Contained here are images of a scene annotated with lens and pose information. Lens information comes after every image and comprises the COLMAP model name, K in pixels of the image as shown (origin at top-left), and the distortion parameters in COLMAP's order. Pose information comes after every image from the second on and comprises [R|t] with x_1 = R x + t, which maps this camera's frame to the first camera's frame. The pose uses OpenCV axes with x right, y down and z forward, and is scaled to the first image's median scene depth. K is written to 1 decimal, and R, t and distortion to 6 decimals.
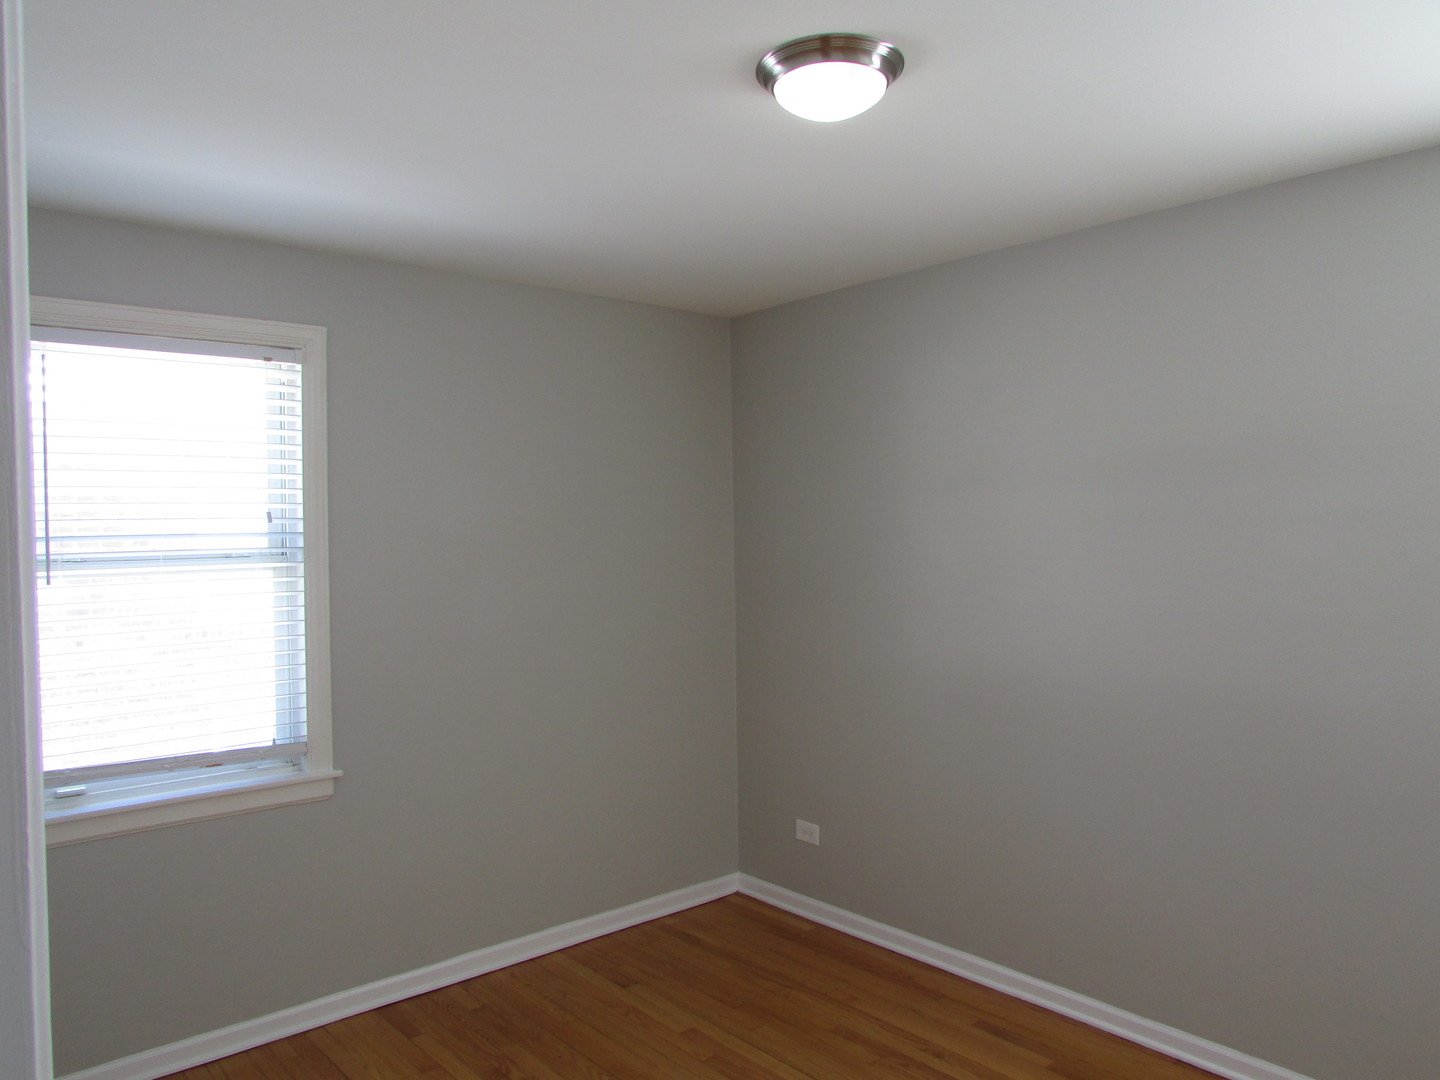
lens RADIAL K [[1034.8, 0, 720.0], [0, 1034.8, 540.0], [0, 0, 1]] dist [-0.020851, -0.002532]
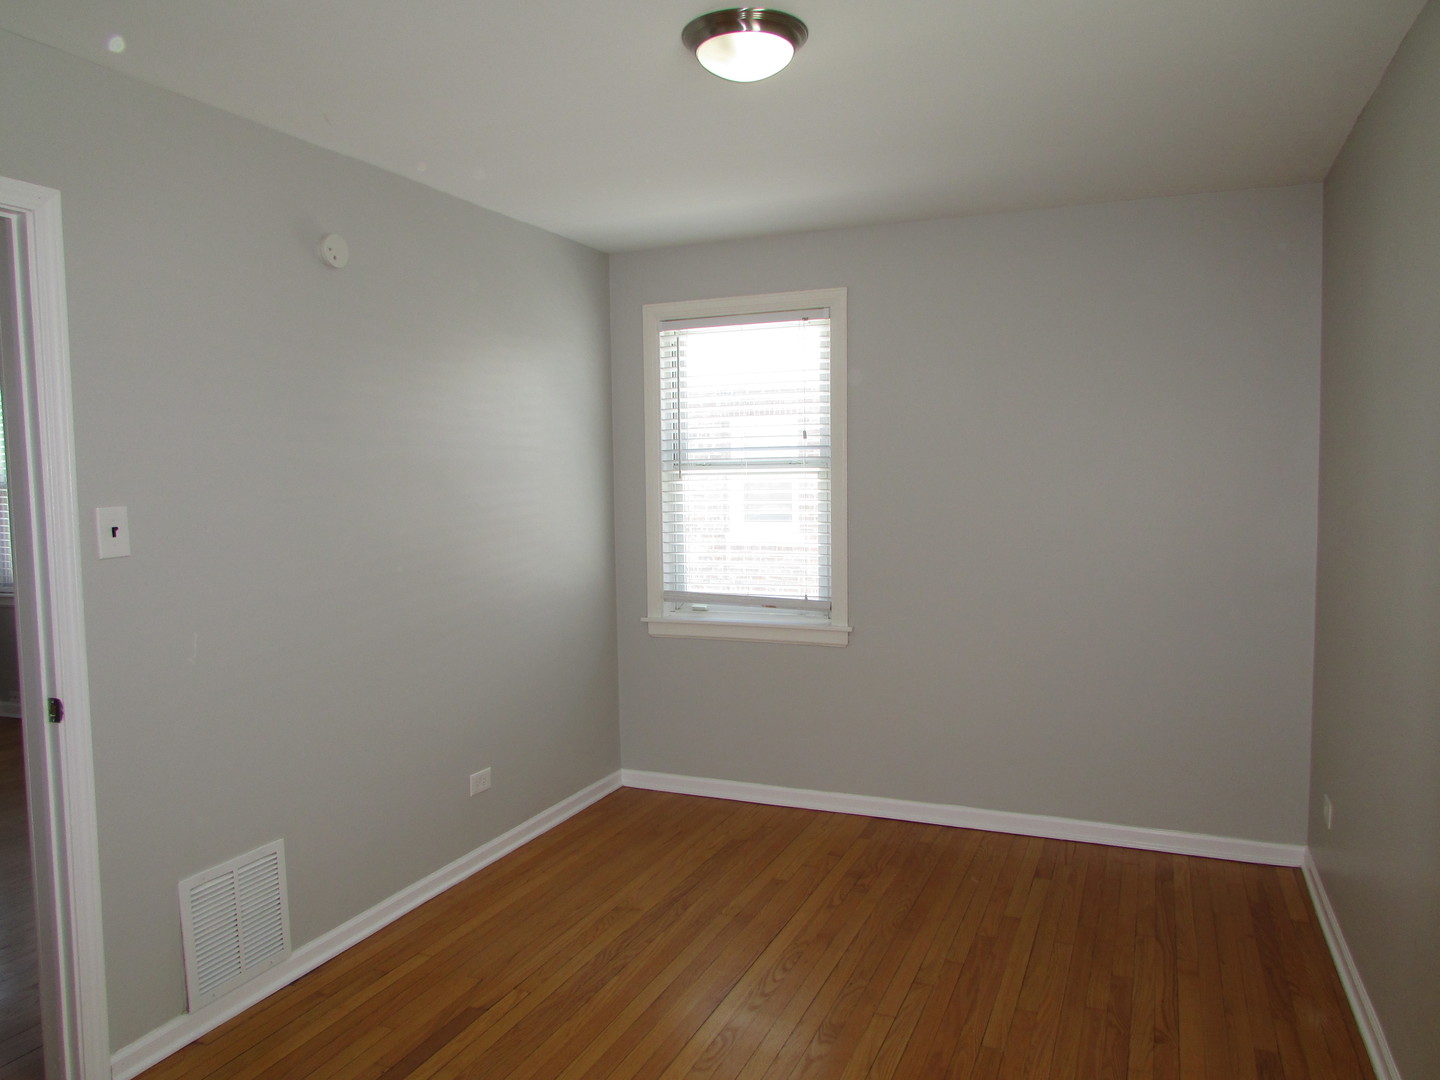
lens RADIAL K [[1034.8, 0, 720.0], [0, 1034.8, 540.0], [0, 0, 1]] dist [-0.020851, -0.002532]
pose [[0.428241, 0.060783, -0.901618, 0.761268], [-0.006277, 0.997911, 0.064293, 0.030113], [0.903643, -0.021873, 0.427728, 0.295747]]
